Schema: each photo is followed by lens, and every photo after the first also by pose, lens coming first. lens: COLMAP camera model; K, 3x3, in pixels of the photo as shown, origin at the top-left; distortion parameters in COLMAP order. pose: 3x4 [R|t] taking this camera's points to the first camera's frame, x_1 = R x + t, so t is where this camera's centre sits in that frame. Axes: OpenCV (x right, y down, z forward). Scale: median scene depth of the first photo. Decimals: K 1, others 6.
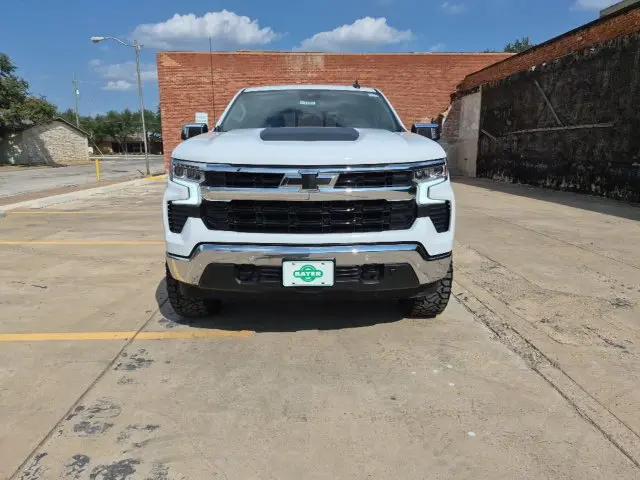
lens RADIAL K [[443.2, 0, 322.5], [0, 443.2, 234.2], [0, 0, 1]] dist [0.059649, -0.031936]
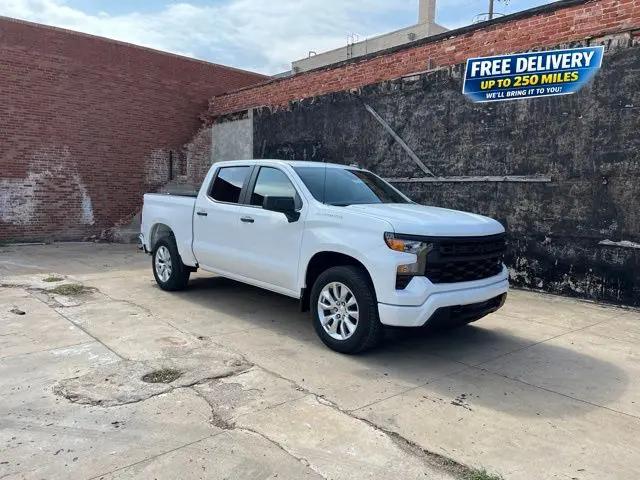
lens RADIAL K [[488.9, 0, 316.2], [0, 488.9, 245.2], [0, 0, 1]] dist [0.059301, -0.080192]
pose [[0.784844, -0.031609, 0.618886, -0.045802], [0.086499, 0.994509, -0.058901, -0.118947], [-0.613626, 0.099761, 0.783269, 0.582516]]
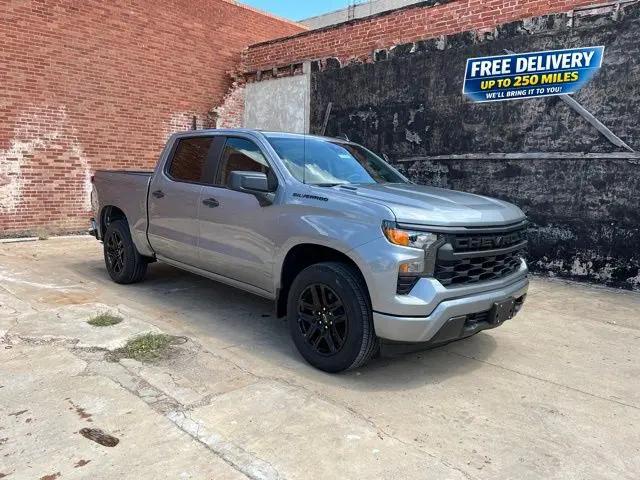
lens RADIAL K [[488.9, 0, 319.9], [0, 488.9, 241.2], [0, 0, 1]] dist [0.059301, -0.080192]
pose [[0.731423, -0.059719, 0.679304, -0.050426], [0.092427, 0.995647, -0.011990, -0.179195], [-0.675631, 0.071556, 0.733759, 0.888765]]
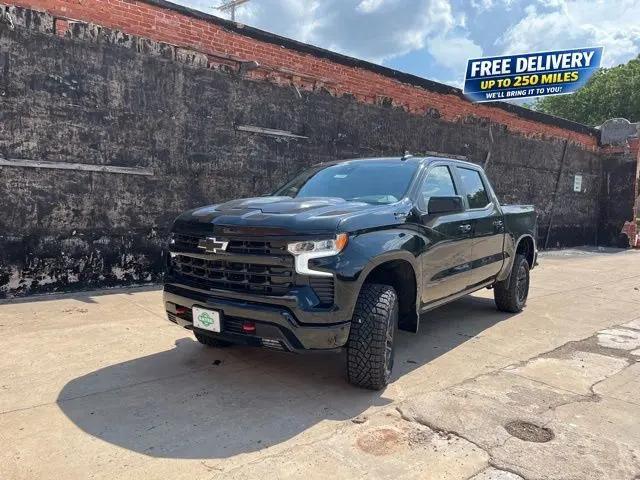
lens RADIAL K [[488.9, 0, 314.9], [0, 488.9, 237.8], [0, 0, 1]] dist [0.059301, -0.080192]
pose [[-0.603092, -0.068925, 0.794688, -0.056110], [0.127575, 0.975101, 0.181390, -0.218136], [-0.787404, 0.210778, -0.579282, 1.090251]]
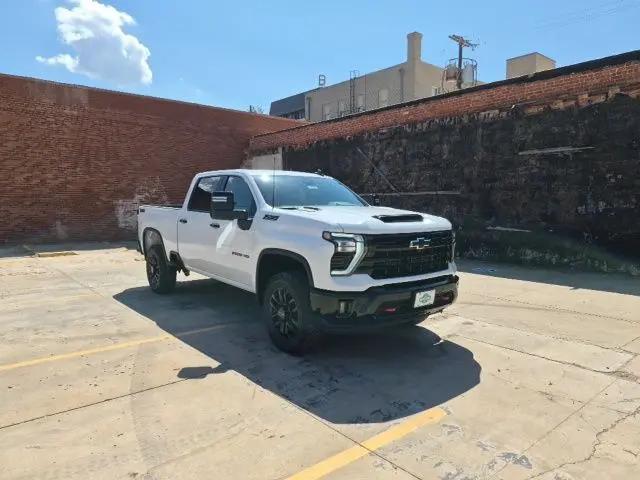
lens RADIAL K [[443.2, 0, 314.7], [0, 443.2, 252.3], [0, 0, 1]] dist [0.059649, -0.031936]
pose [[0.804083, -0.055869, 0.591886, -0.260691], [0.107463, 0.992834, -0.052273, -0.068477], [-0.584724, 0.105638, 0.804325, 0.302579]]
